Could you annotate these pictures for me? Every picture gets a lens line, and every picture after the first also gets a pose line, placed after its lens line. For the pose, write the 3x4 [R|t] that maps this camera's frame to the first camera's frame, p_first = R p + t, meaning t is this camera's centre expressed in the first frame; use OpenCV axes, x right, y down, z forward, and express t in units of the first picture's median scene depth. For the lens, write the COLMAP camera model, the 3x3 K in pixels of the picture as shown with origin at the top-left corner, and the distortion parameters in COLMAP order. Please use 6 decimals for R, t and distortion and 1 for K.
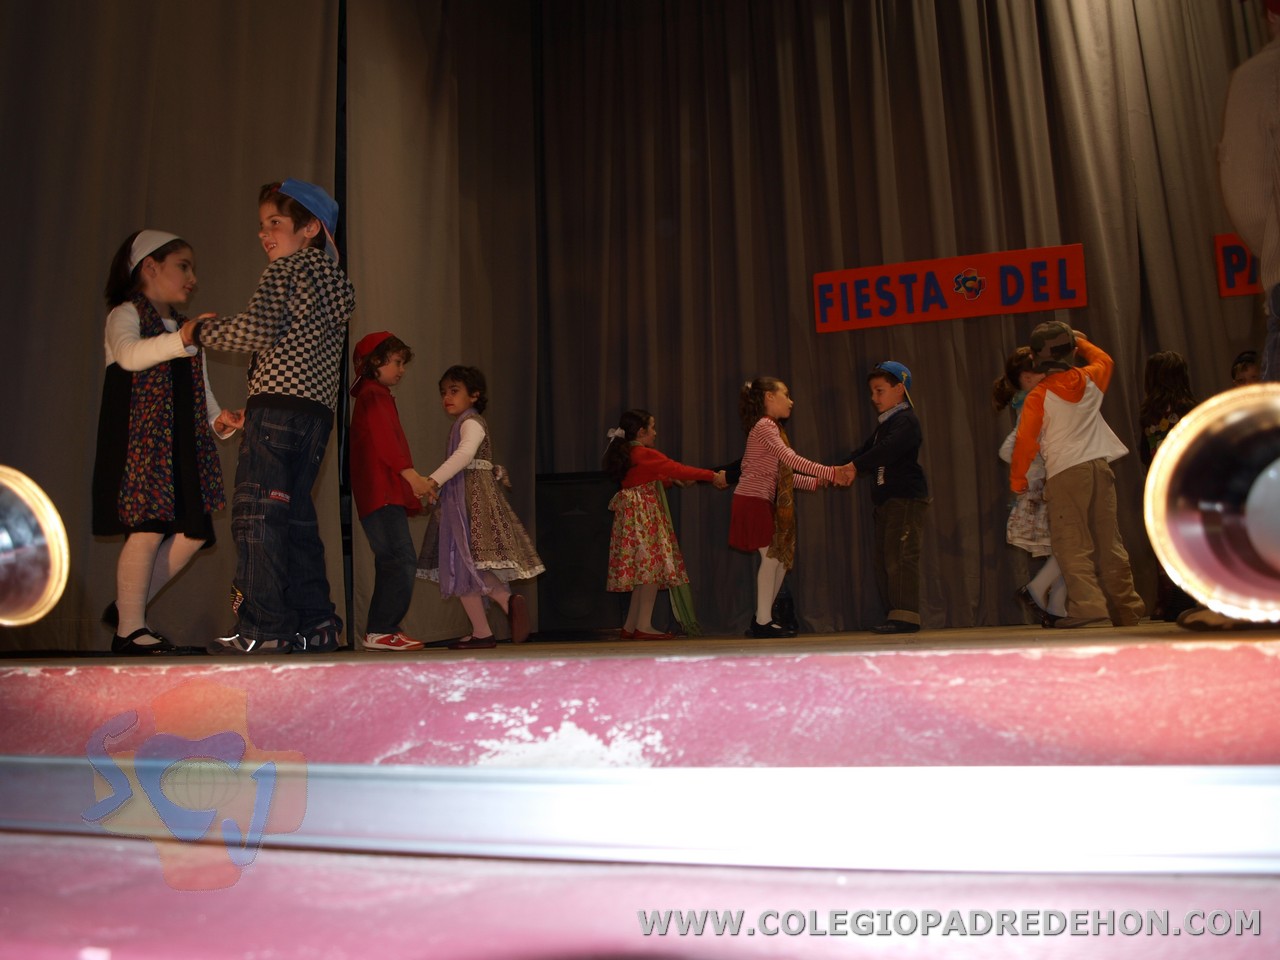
lens RADIAL K [[1044.1, 0, 602.3], [0, 1044.1, 479.3], [0, 0, 1]] dist [-0.110592, 0.070870]
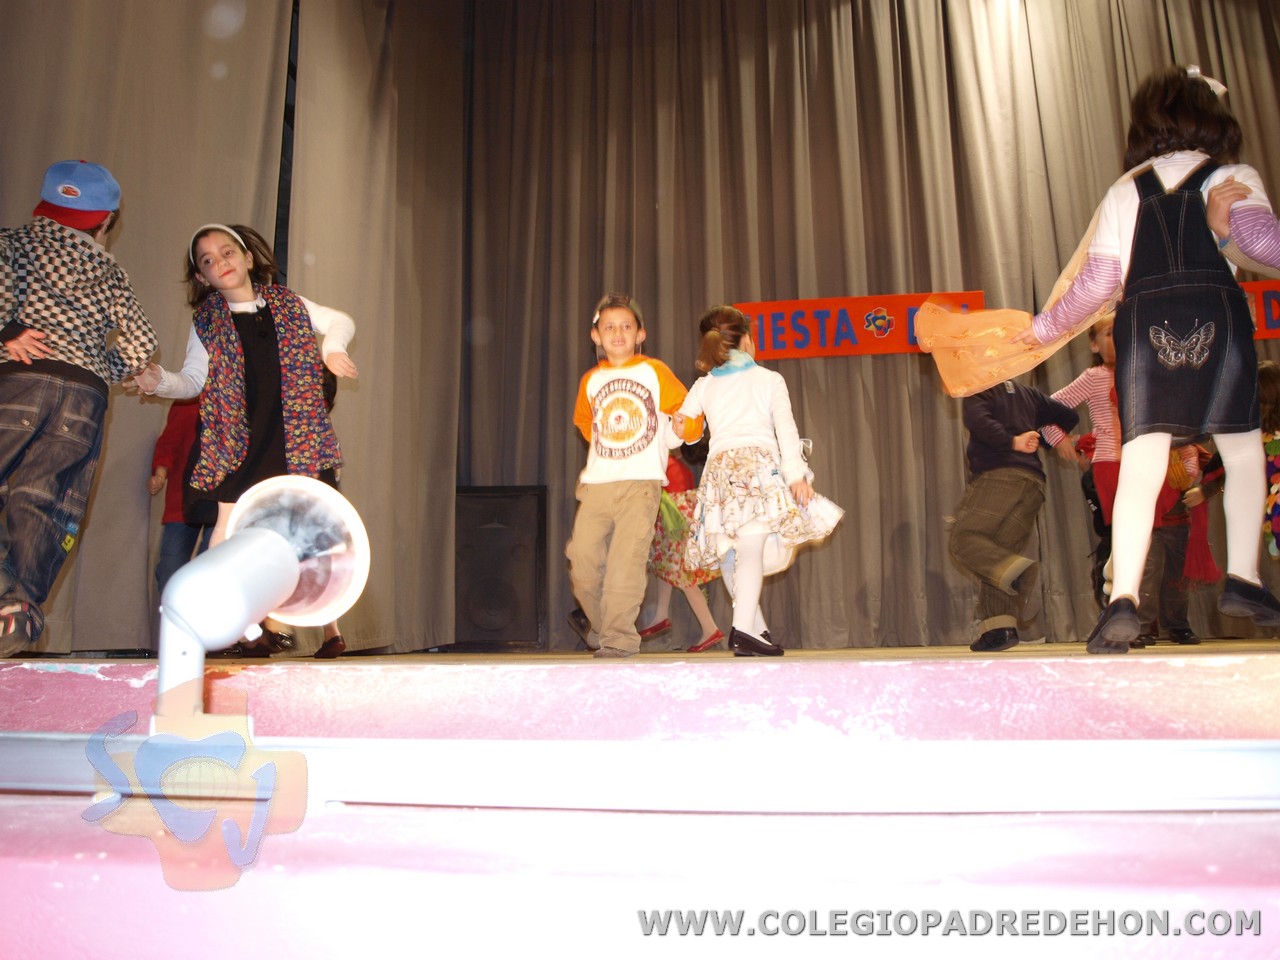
lens RADIAL K [[1044.1, 0, 602.3], [0, 1044.1, 479.3], [0, 0, 1]] dist [-0.110592, 0.070870]
pose [[0.991011, 0.040190, 0.127598, -0.424129], [-0.038389, 0.999126, -0.016538, -0.004191], [-0.128151, 0.011491, 0.991688, -0.128324]]
